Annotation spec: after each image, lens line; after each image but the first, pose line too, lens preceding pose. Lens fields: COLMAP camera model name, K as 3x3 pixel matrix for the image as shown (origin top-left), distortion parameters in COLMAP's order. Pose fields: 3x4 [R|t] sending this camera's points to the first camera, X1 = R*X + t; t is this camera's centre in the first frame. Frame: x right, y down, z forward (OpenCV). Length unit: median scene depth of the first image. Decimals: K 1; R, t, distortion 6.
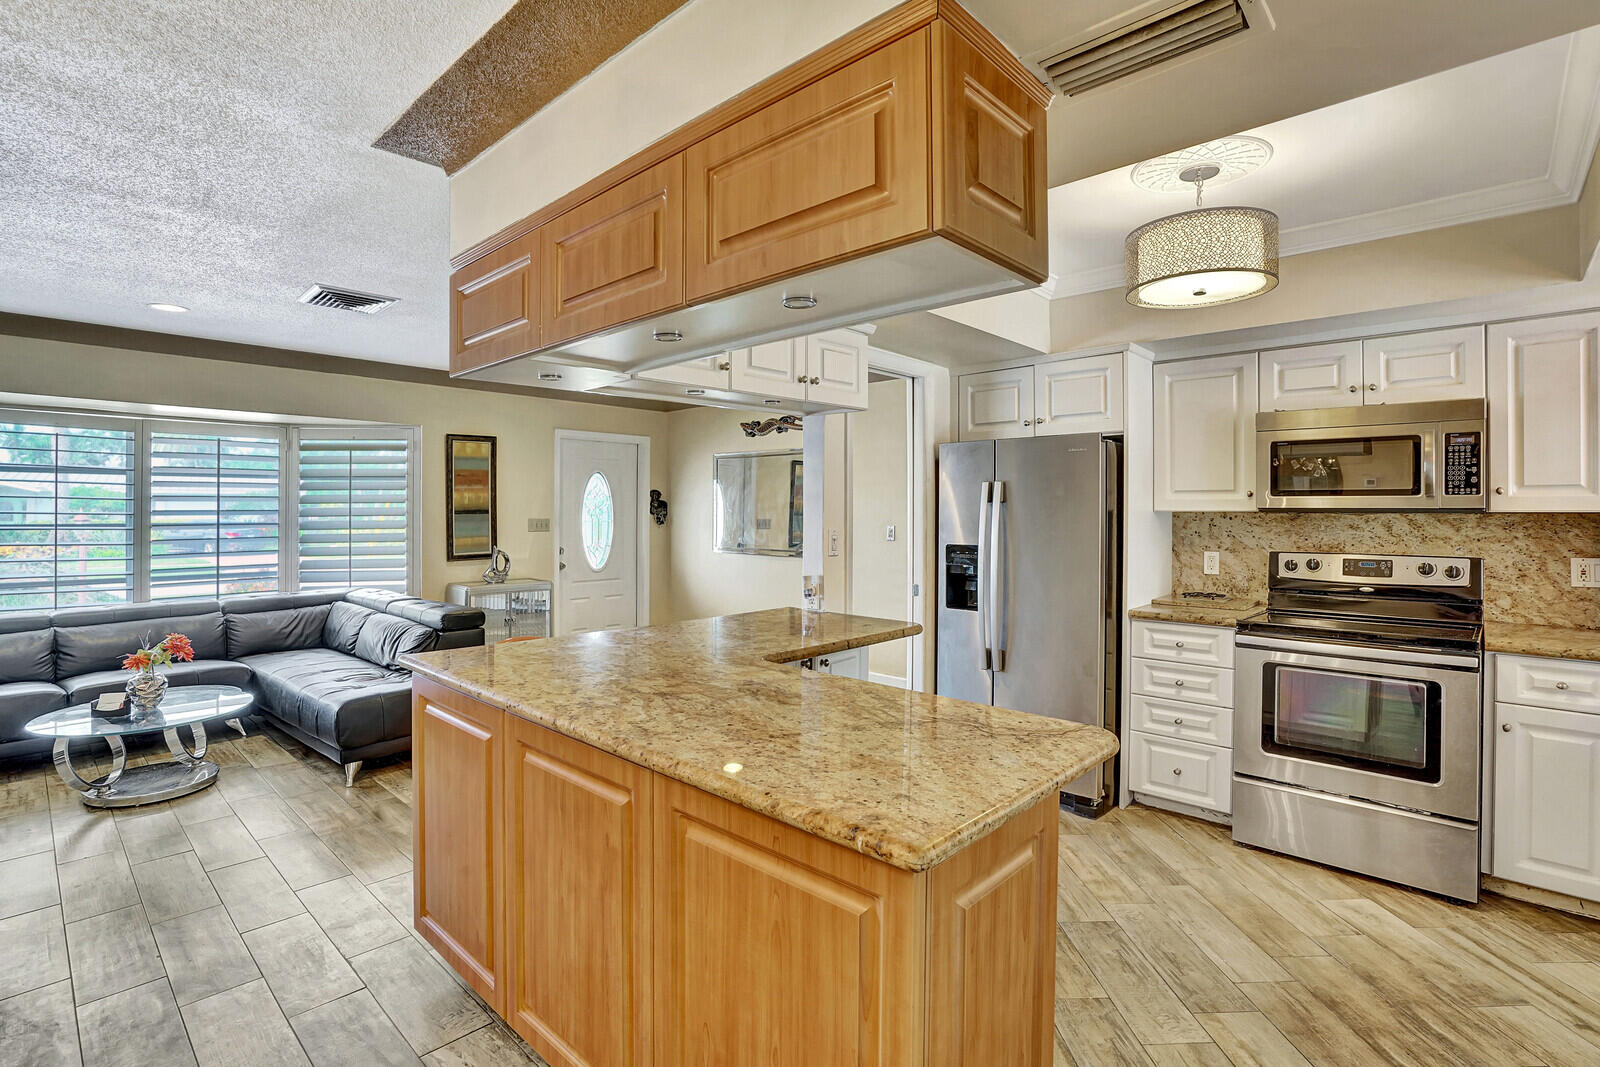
lens RADIAL K [[760.2, 0, 786.6], [0, 760.2, 507.6], [0, 0, 1]] dist [-0.054209, 0.024809]
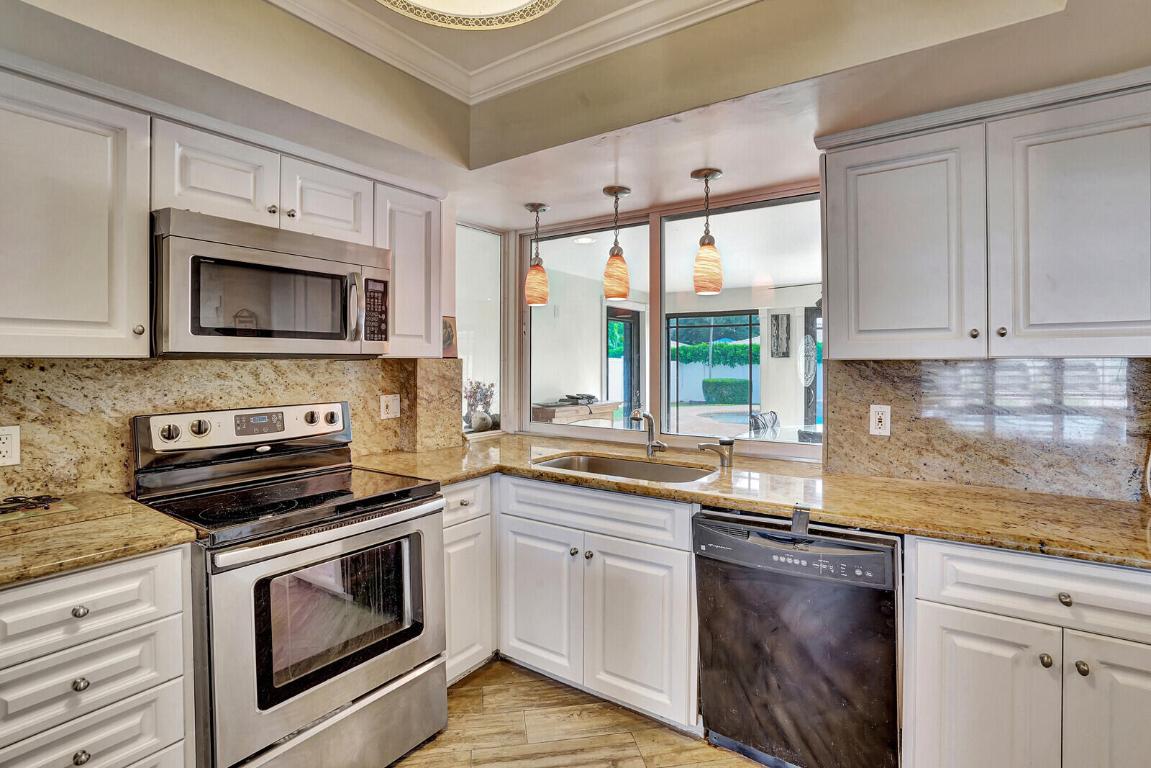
lens RADIAL K [[556.8, 0, 574.7], [0, 556.8, 365.4], [0, 0, 1]] dist [-0.052548, 0.019112]
pose [[-0.151442, -0.012039, 0.988393, 0.100894], [-0.002513, 0.999927, 0.011795, 0.005852], [-0.988463, -0.000697, -0.151462, 0.700893]]
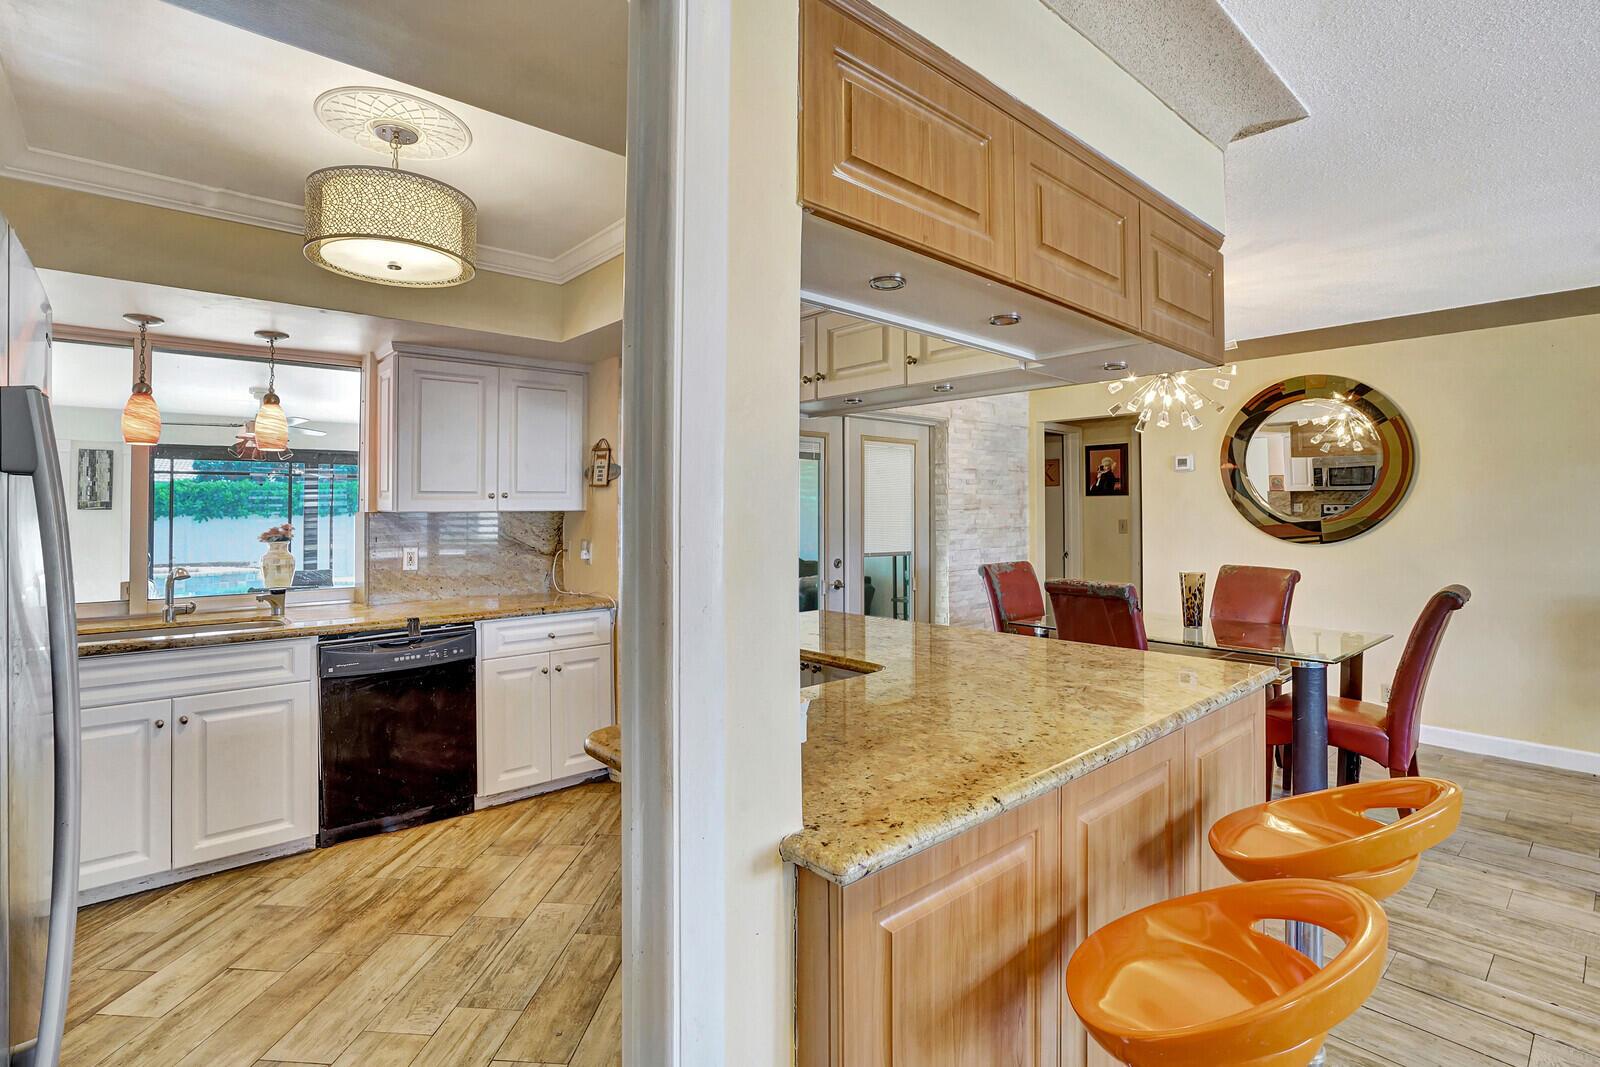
lens RADIAL K [[772.3, 0, 794.7], [0, 772.3, 488.3], [0, 0, 1]] dist [-0.038244, 0.013621]
pose [[-0.995955, 0.002158, 0.089823, -0.006129], [-0.000694, 0.999497, -0.031708, 0.005870], [-0.089847, -0.031643, -0.995453, 1.338175]]
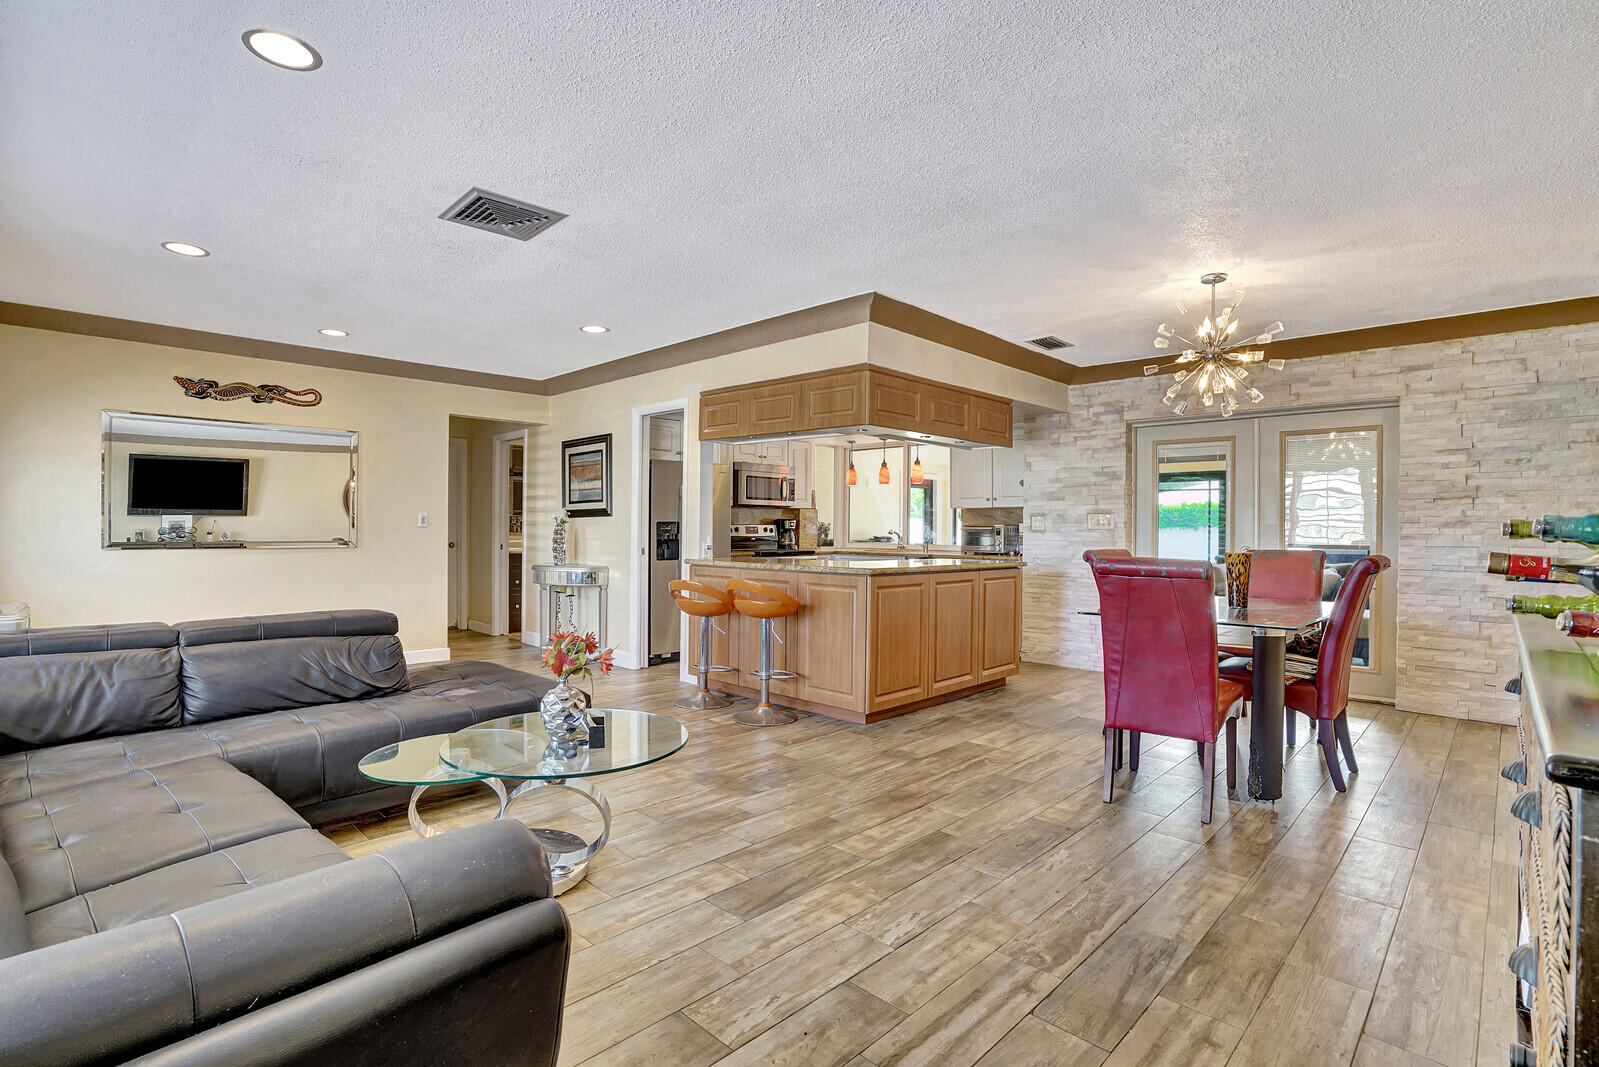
lens RADIAL K [[761.6, 0, 788.2], [0, 761.6, 522.4], [0, 0, 1]] dist [-0.058883, 0.024728]
pose [[0.024384, 0.005270, 0.999689, -1.627644], [-0.011904, 0.999917, -0.004981, 0.063134], [-0.999632, -0.011778, 0.024445, 0.777732]]
